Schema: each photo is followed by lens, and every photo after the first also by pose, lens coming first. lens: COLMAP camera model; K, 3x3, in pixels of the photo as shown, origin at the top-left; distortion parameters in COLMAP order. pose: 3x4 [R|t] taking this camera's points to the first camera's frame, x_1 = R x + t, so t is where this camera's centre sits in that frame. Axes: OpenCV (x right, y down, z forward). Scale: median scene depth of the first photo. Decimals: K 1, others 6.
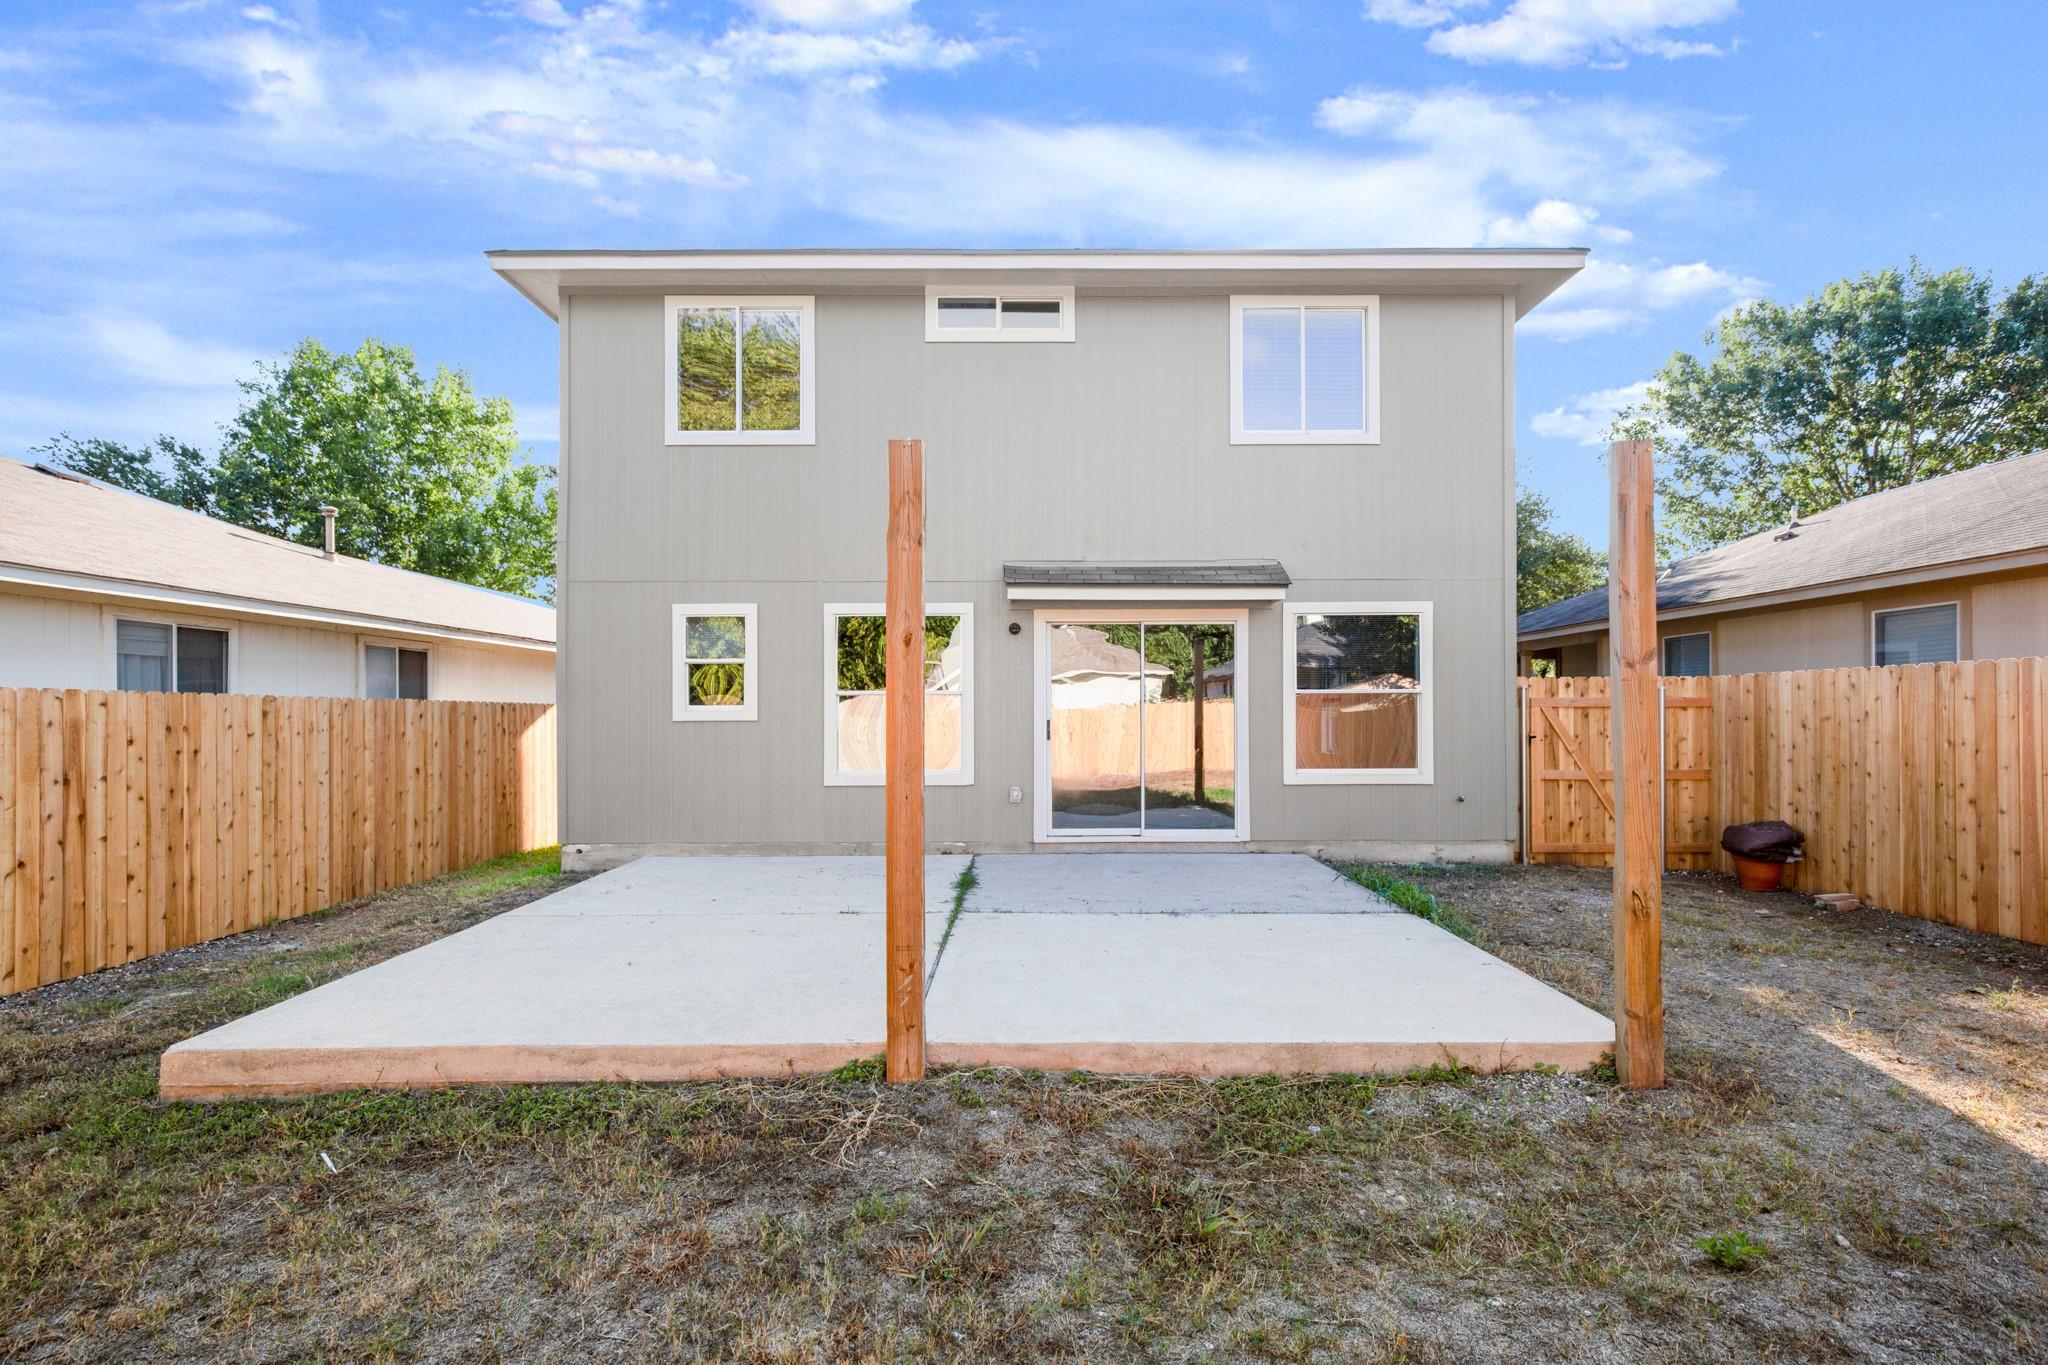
lens RADIAL K [[939.1, 0, 1022.5], [0, 939.1, 710.8], [0, 0, 1]] dist [0.002256, 0.000717]
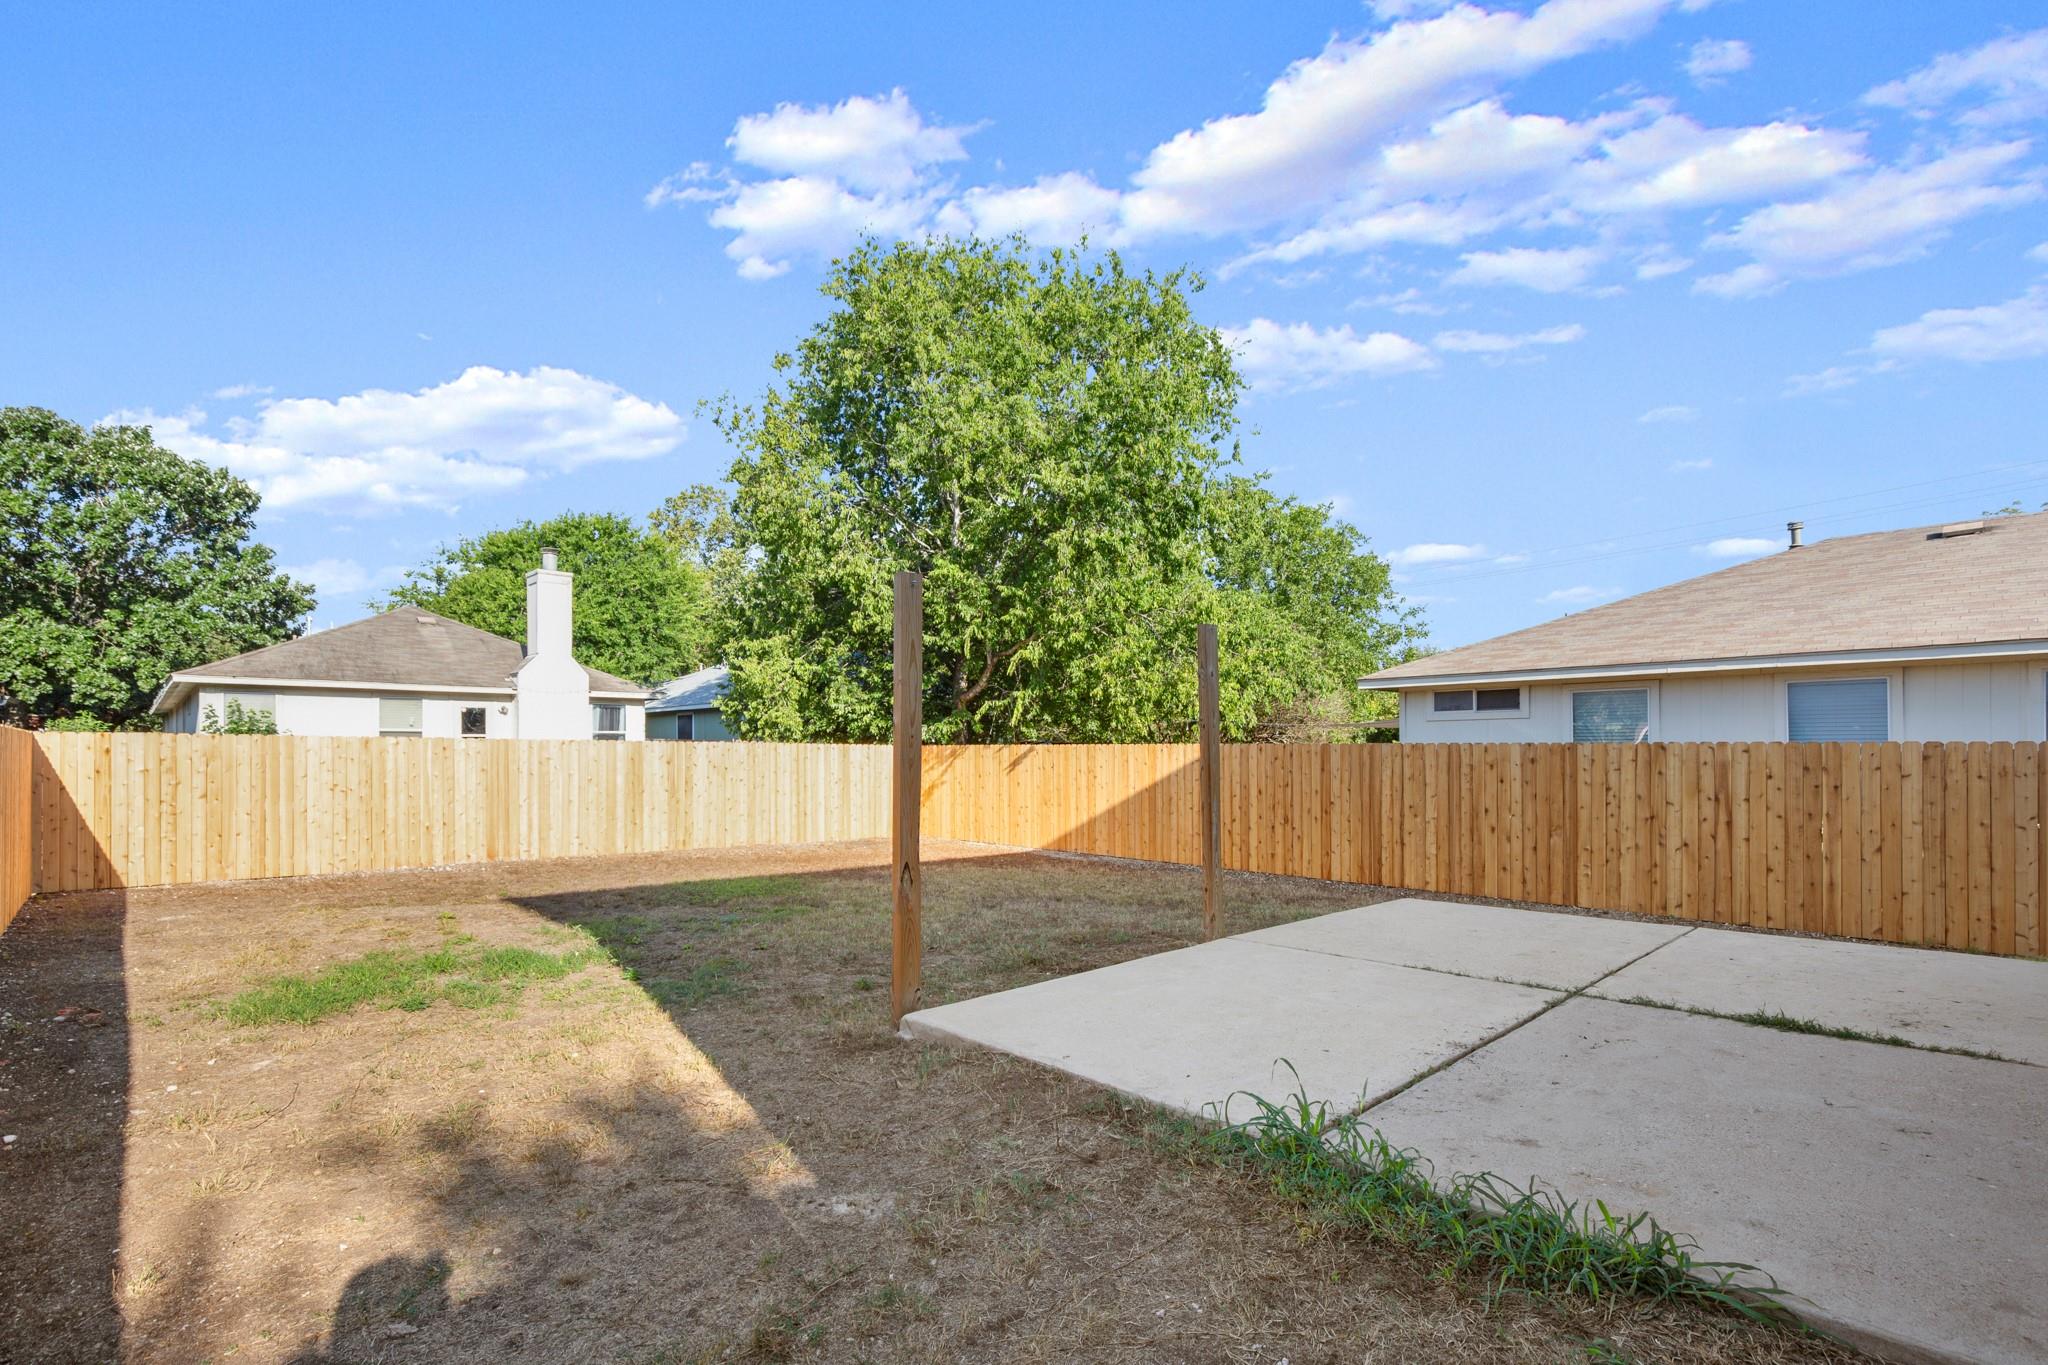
lens RADIAL K [[952.4, 0, 1033.1], [0, 952.4, 750.0], [0, 0, 1]] dist [-0.001350, -0.000148]
pose [[-0.717414, 0.002159, -0.696644, 0.656647], [0.005286, 0.999983, -0.002345, -0.008053], [0.696627, -0.005365, -0.717413, 0.927211]]
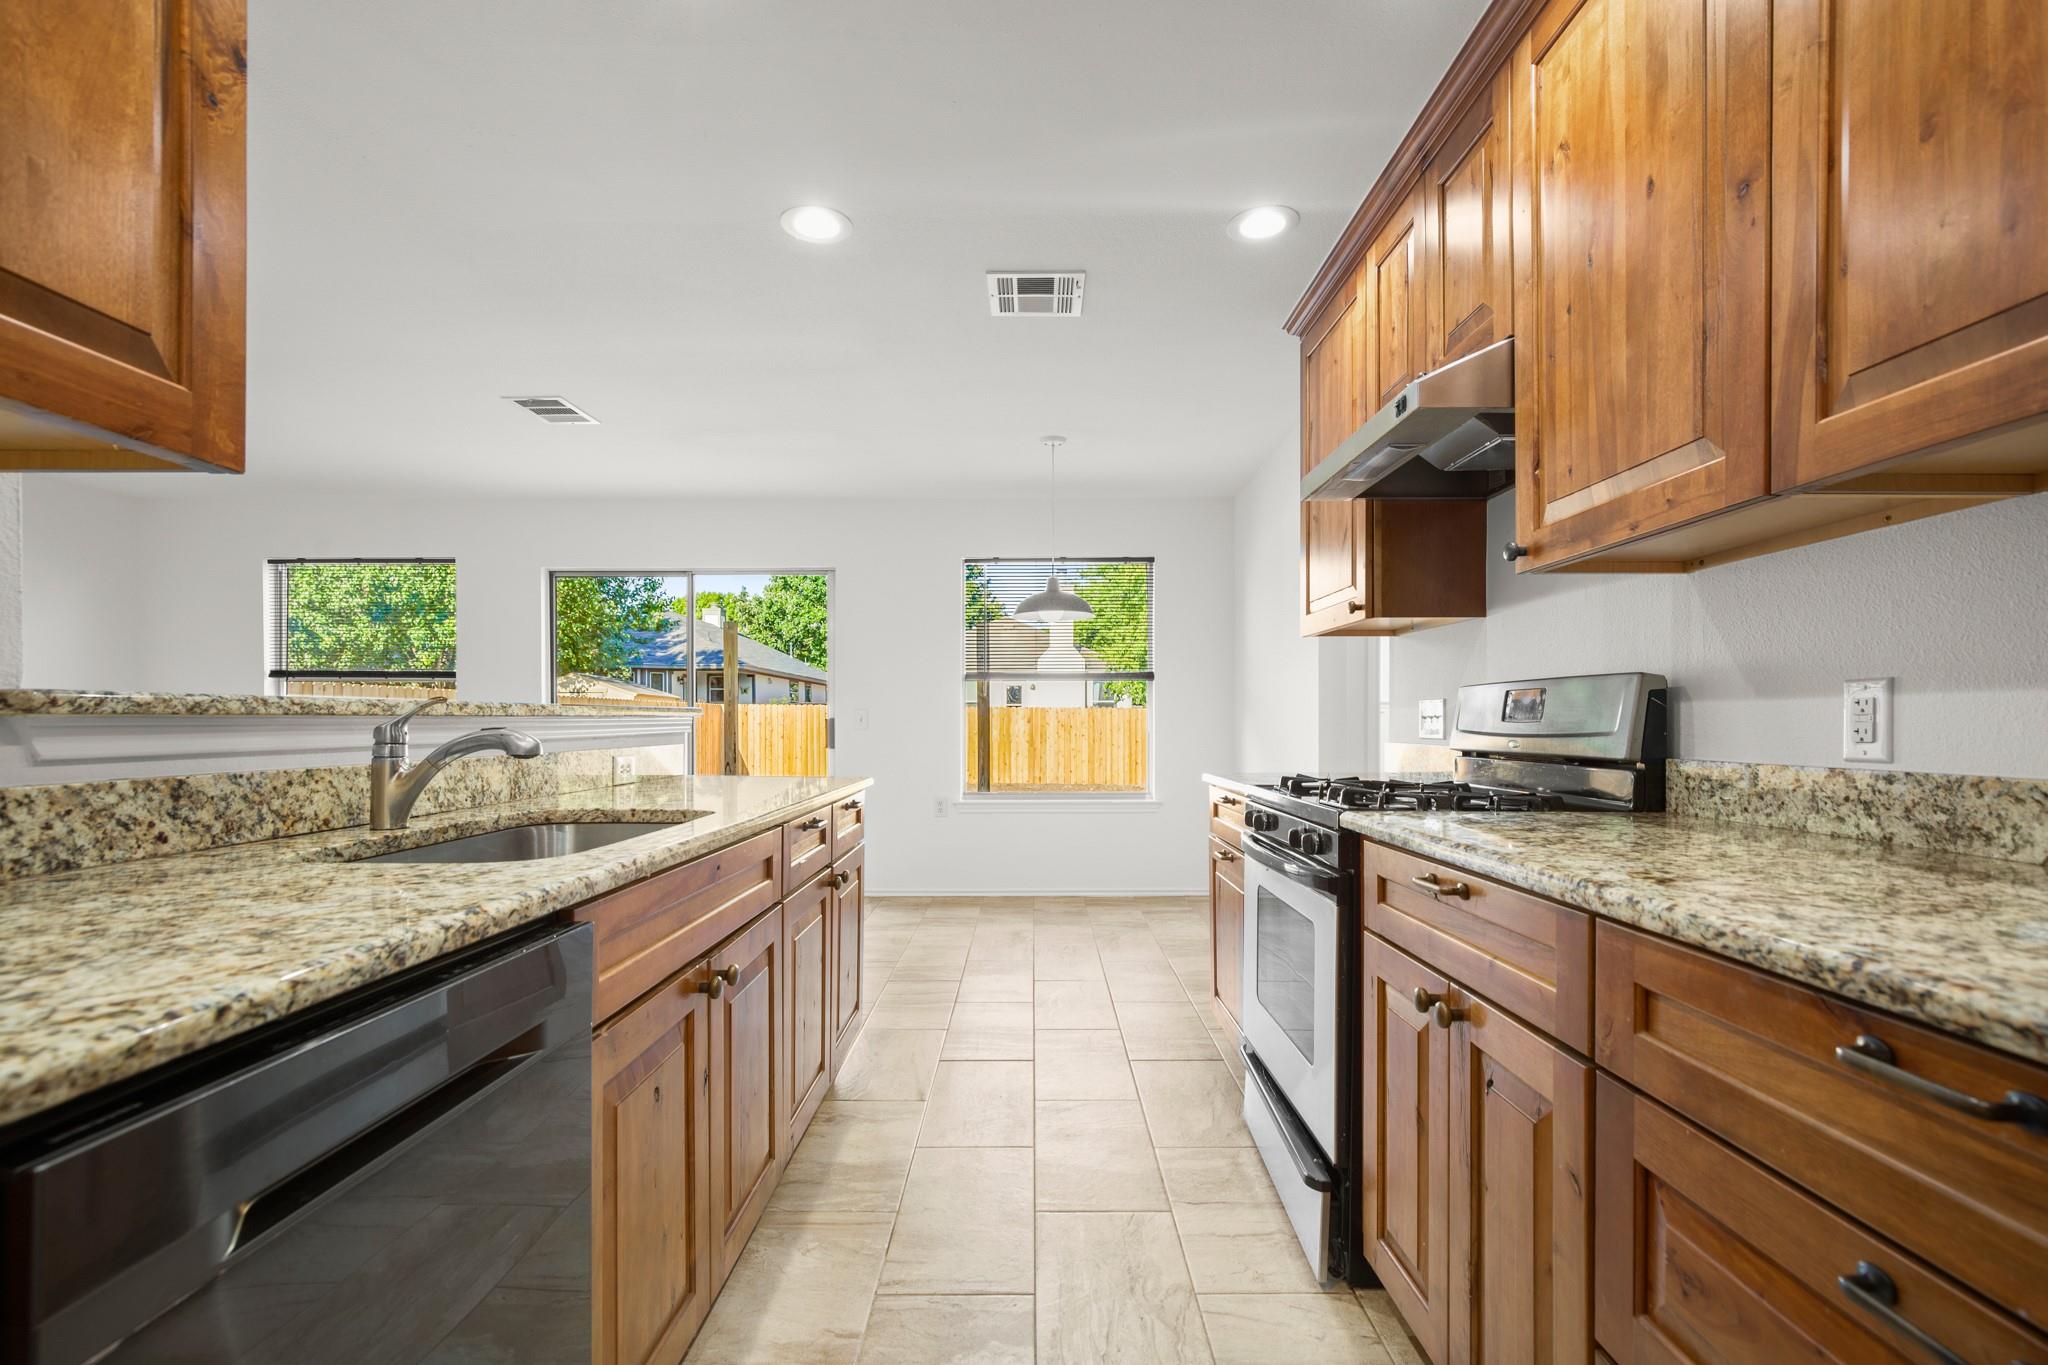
lens RADIAL K [[930.6, 0, 1037.7], [0, 930.6, 725.3], [0, 0, 1]] dist [-0.013751, 0.012146]
pose [[-0.999884, 0.003194, -0.014861, -0.104263], [0.003163, 0.999993, 0.002102, 0.012488], [0.014868, 0.002055, -0.999887, 1.676696]]
